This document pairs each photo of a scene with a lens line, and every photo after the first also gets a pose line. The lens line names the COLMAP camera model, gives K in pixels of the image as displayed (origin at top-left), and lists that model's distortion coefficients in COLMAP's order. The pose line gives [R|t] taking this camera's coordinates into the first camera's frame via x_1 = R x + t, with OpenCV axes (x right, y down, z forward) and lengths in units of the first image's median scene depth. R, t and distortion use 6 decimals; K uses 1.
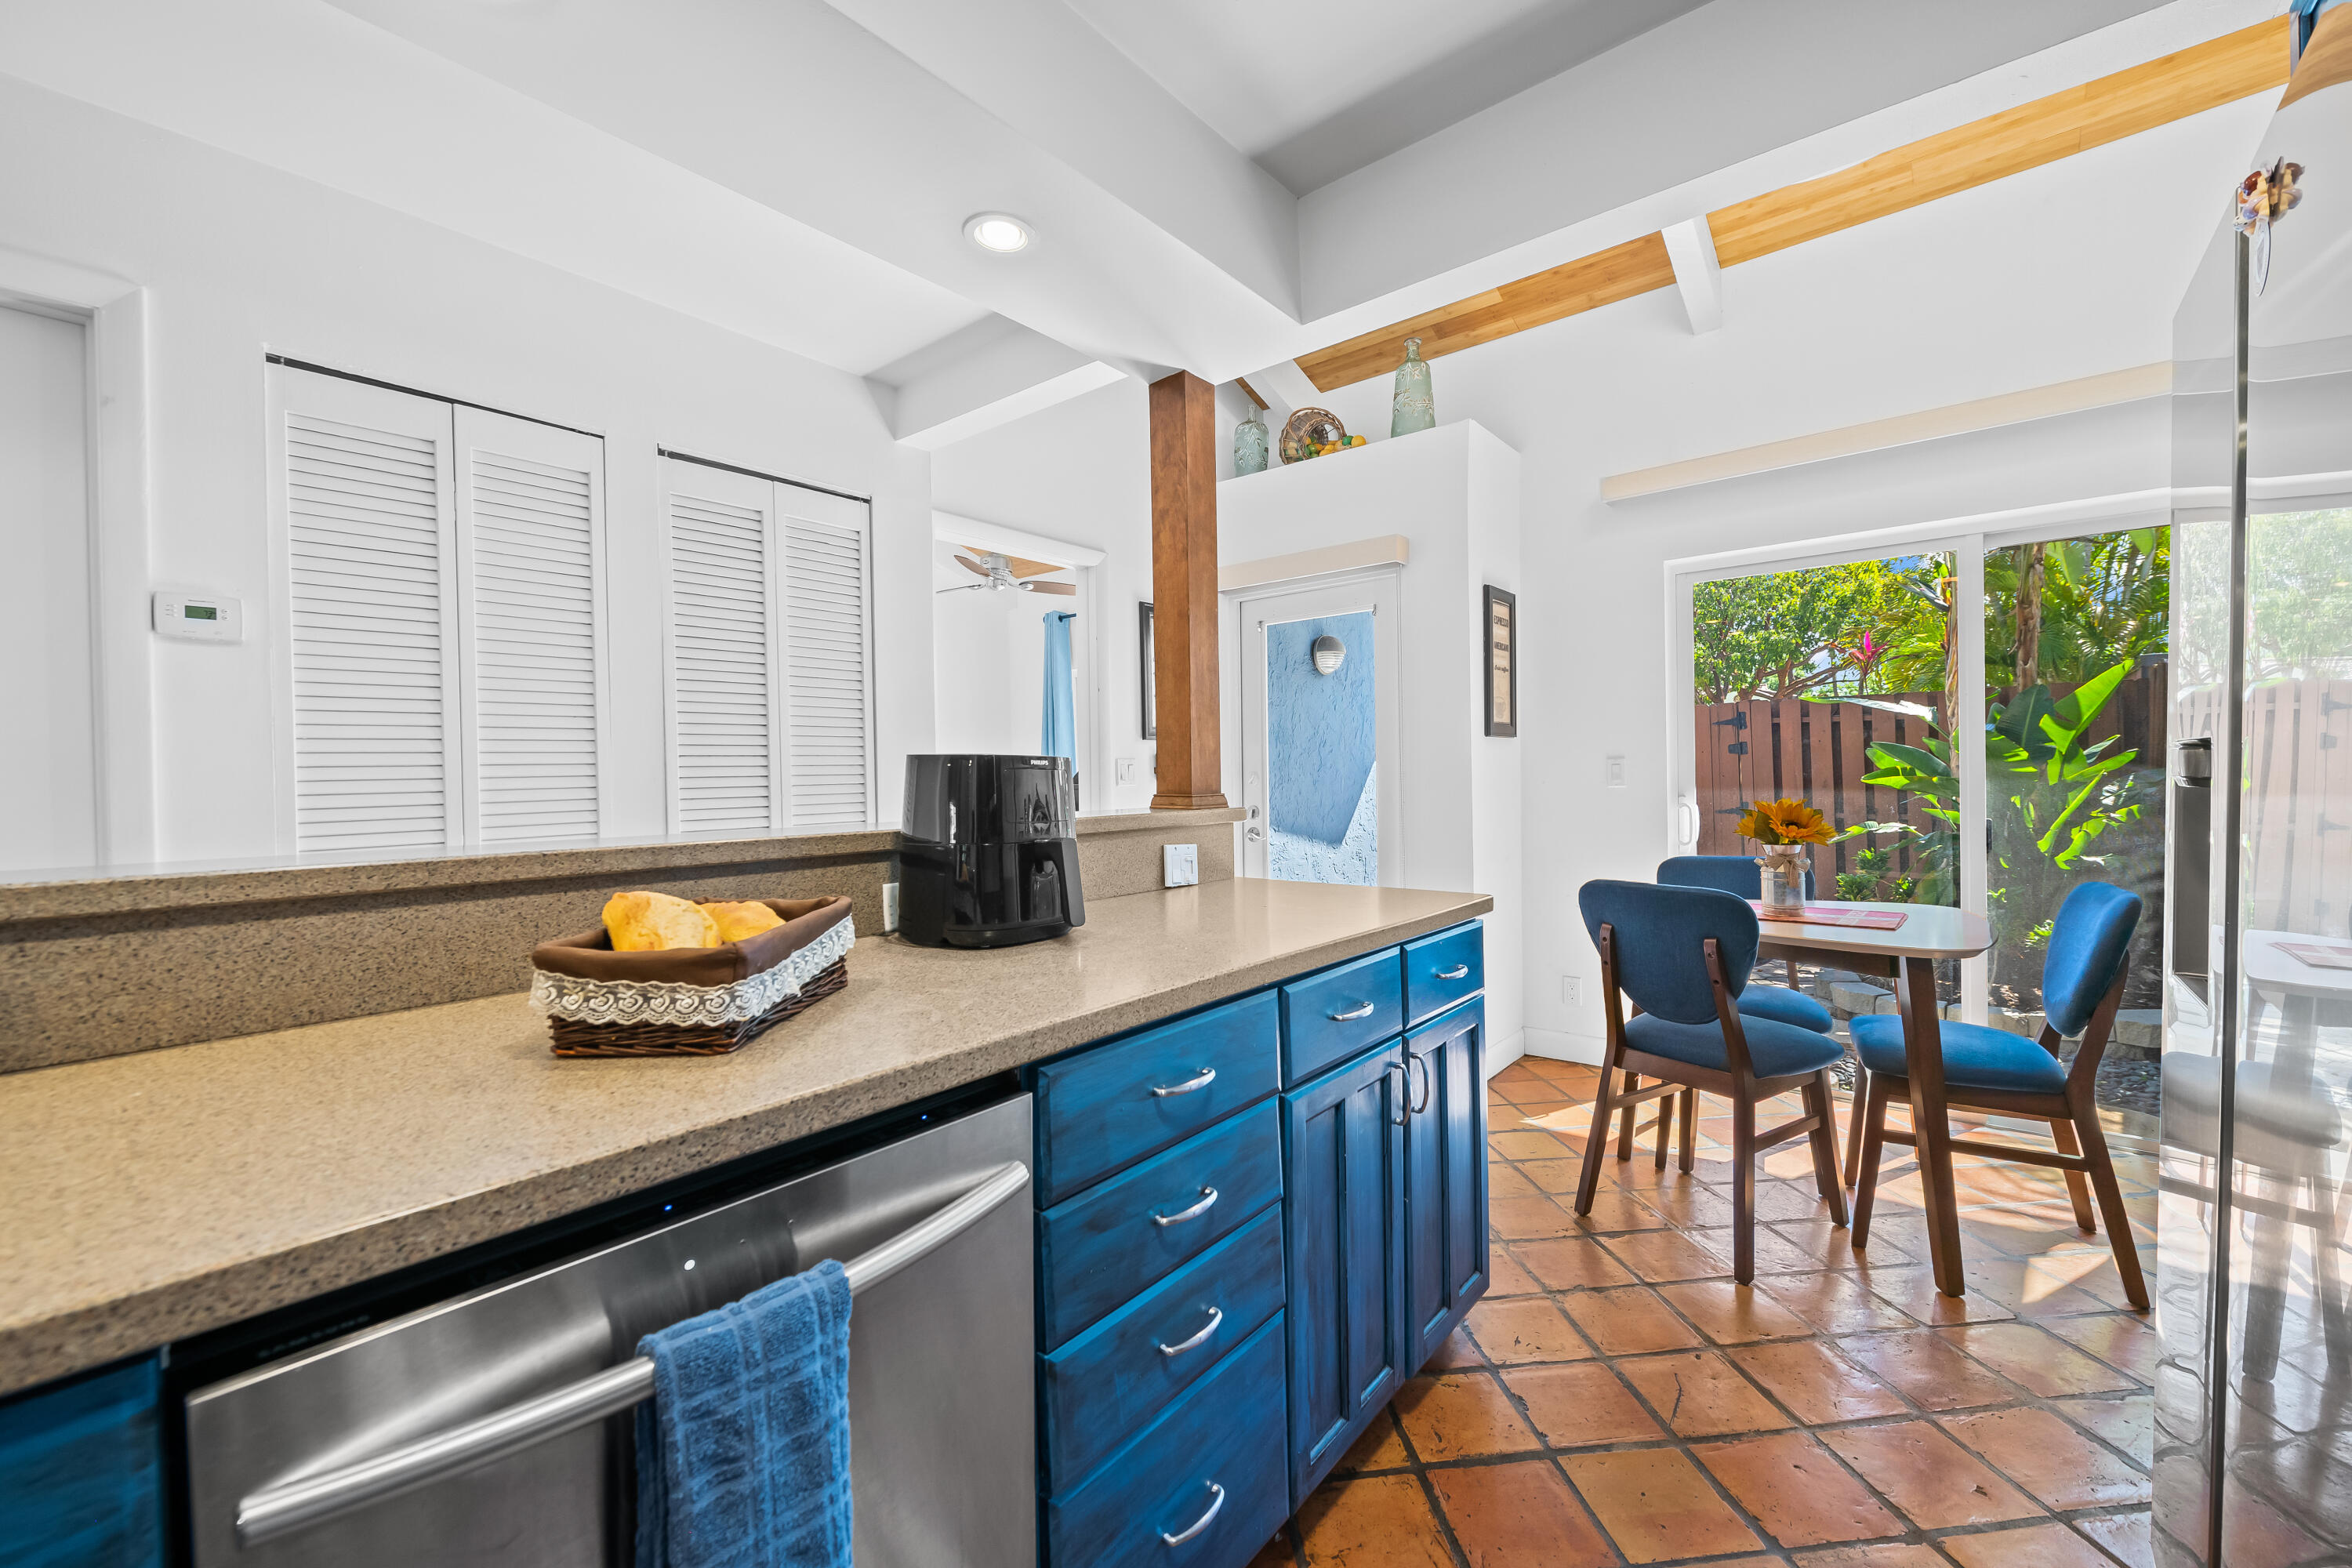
lens RADIAL K [[930.8, 0, 1186.4], [0, 930.8, 781.2], [0, 0, 1]] dist [0.001182, -0.002564]
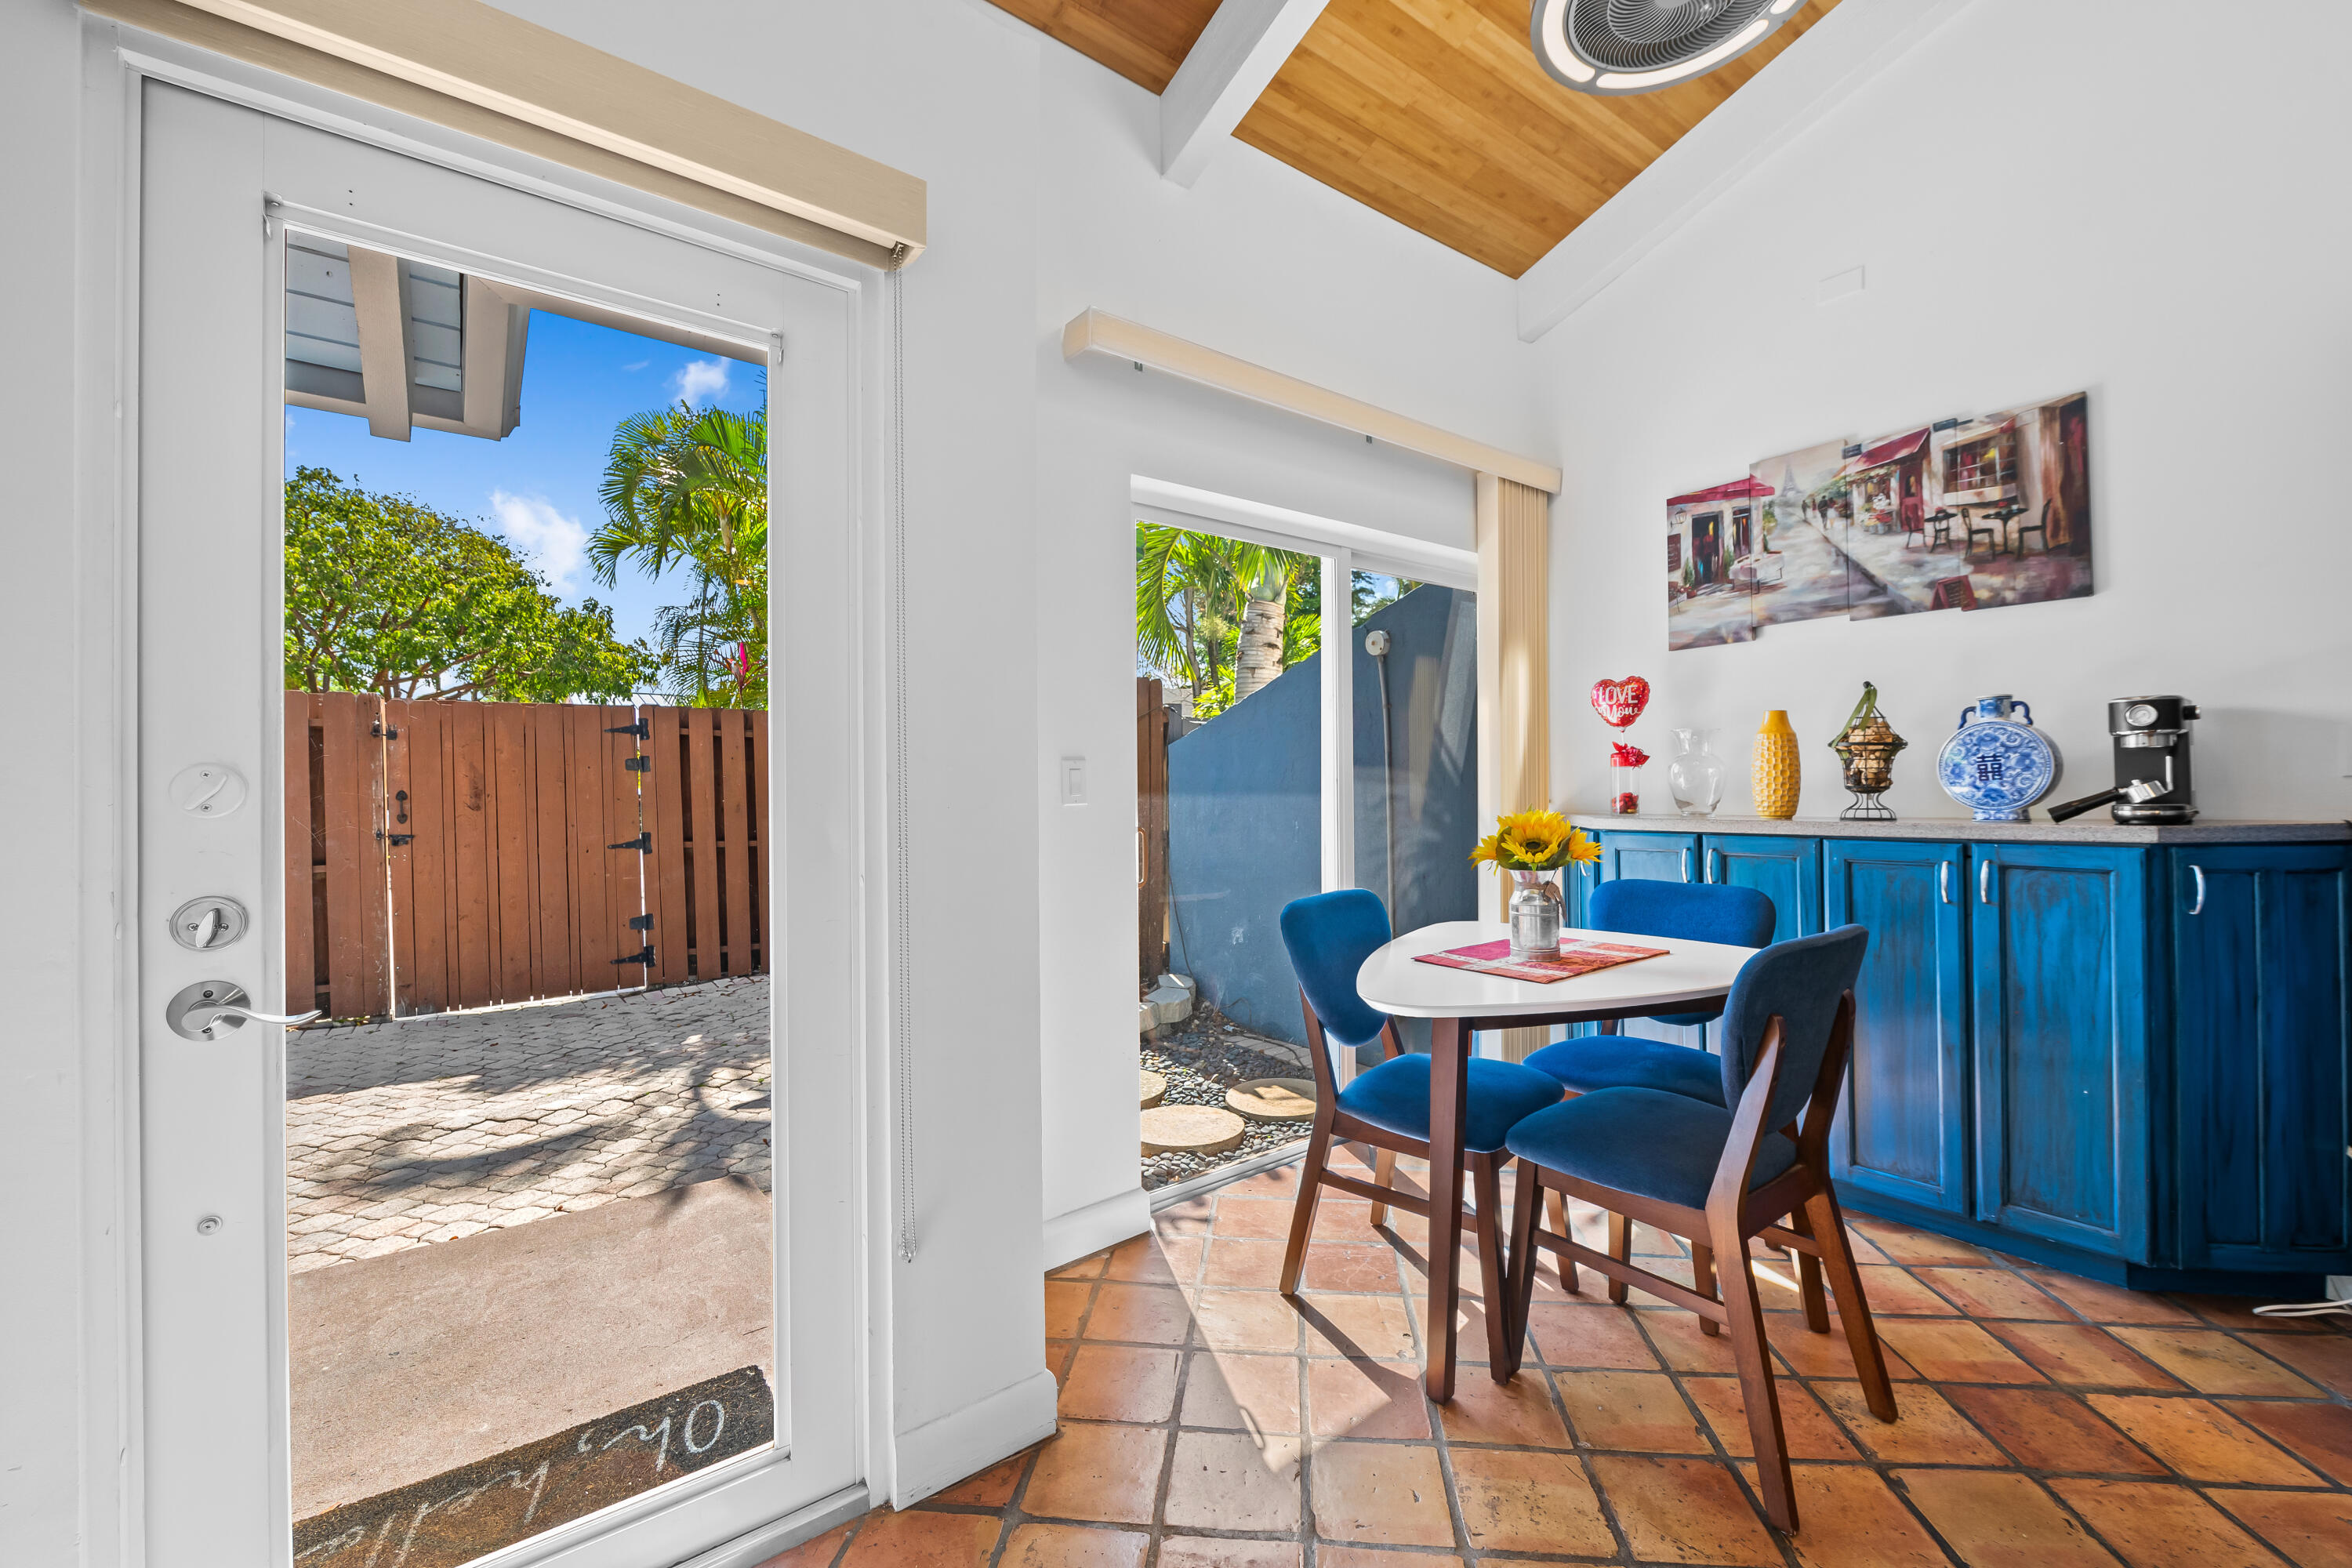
lens RADIAL K [[922.6, 0, 1188.9], [0, 922.6, 780.9], [0, 0, 1]] dist [-0.000202, -0.002936]
pose [[0.213598, 0.016691, 0.976779, -0.186312], [0.016277, 0.999654, -0.020642, 0.005464], [-0.976786, 0.020308, 0.213252, 1.153700]]
